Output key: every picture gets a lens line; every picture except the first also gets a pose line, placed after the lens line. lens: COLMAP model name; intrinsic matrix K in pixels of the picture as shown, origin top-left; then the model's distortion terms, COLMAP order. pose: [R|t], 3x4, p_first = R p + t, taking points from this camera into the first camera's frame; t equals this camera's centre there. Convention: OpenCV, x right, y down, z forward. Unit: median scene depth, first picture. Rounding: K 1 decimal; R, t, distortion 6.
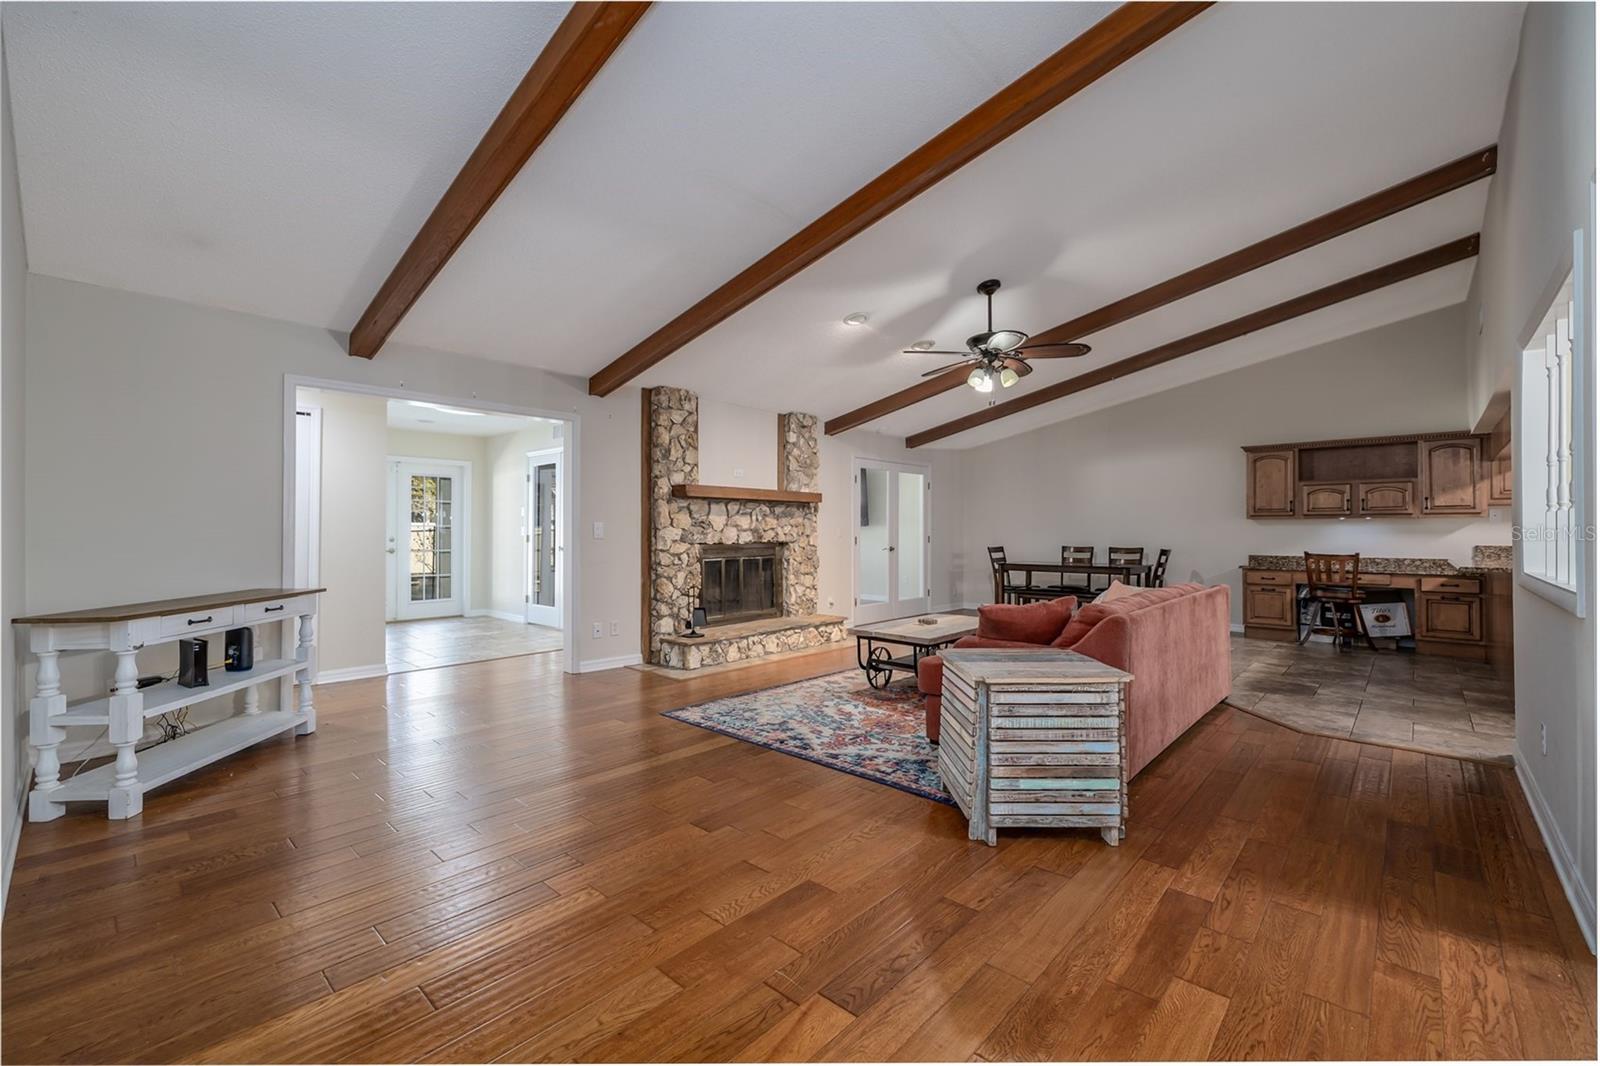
lens RADIAL K [[672.6, 0, 808.4], [0, 672.6, 534.1], [0, 0, 1]] dist [-0.002878, -0.000037]
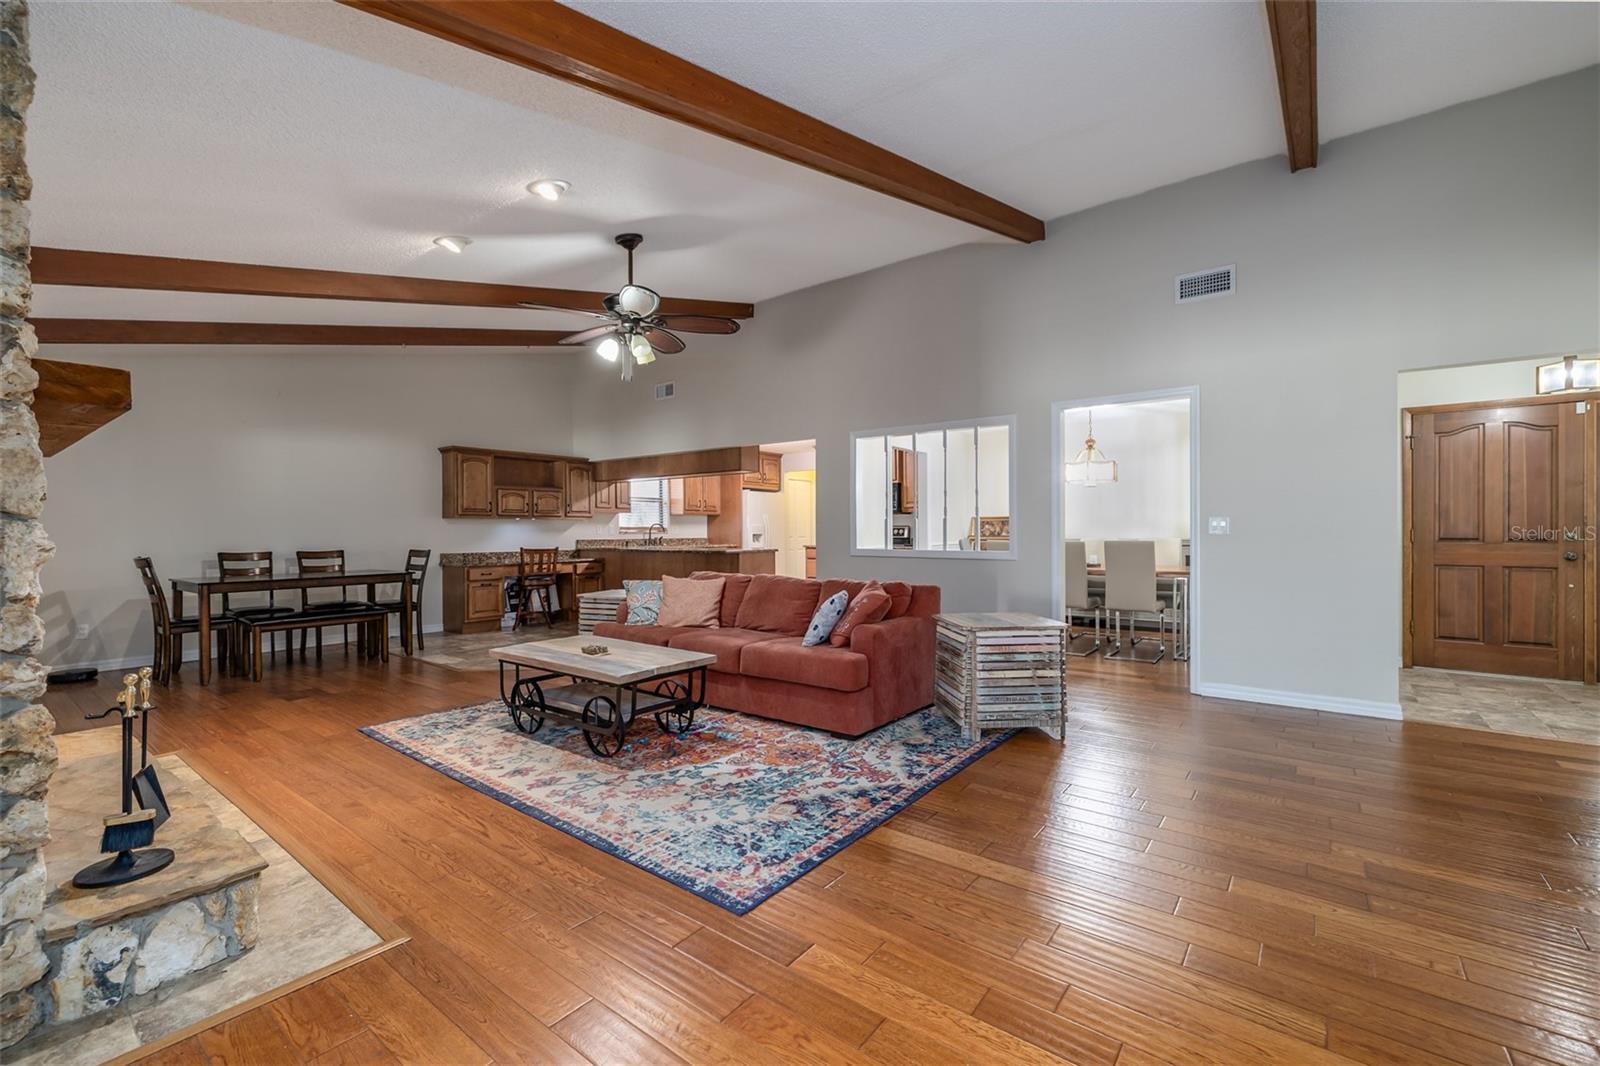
lens RADIAL K [[672.6, 0, 796.3], [0, 672.6, 532.9], [0, 0, 1]] dist [-0.002878, -0.000037]
pose [[-0.069064, -0.004661, 0.997601, -0.493842], [0.009455, 0.999941, 0.005327, -0.000418], [-0.997567, 0.009800, -0.069016, 0.710577]]
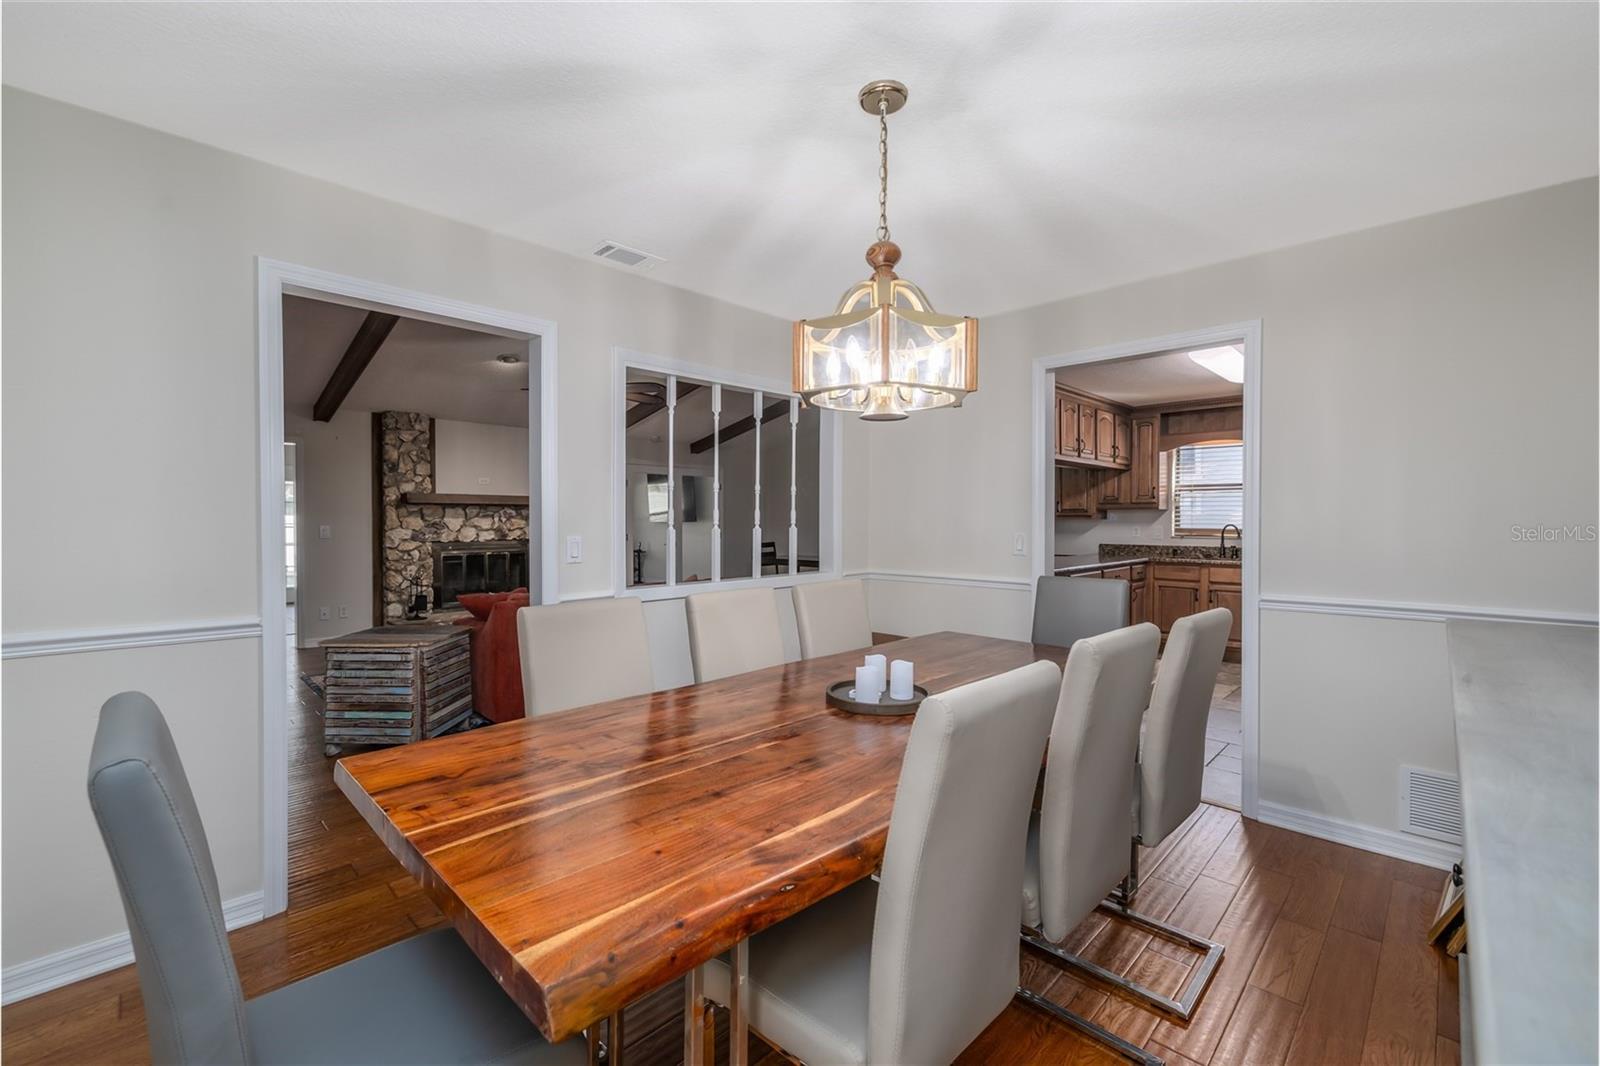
lens RADIAL K [[672.6, 0, 798.5], [0, 672.6, 535.9], [0, 0, 1]] dist [-0.002878, -0.000037]
pose [[0.999476, 0.001225, -0.032330, 0.547670], [-0.000584, 0.999803, 0.019829, -0.021320], [0.032348, -0.019800, 0.999281, -0.177874]]
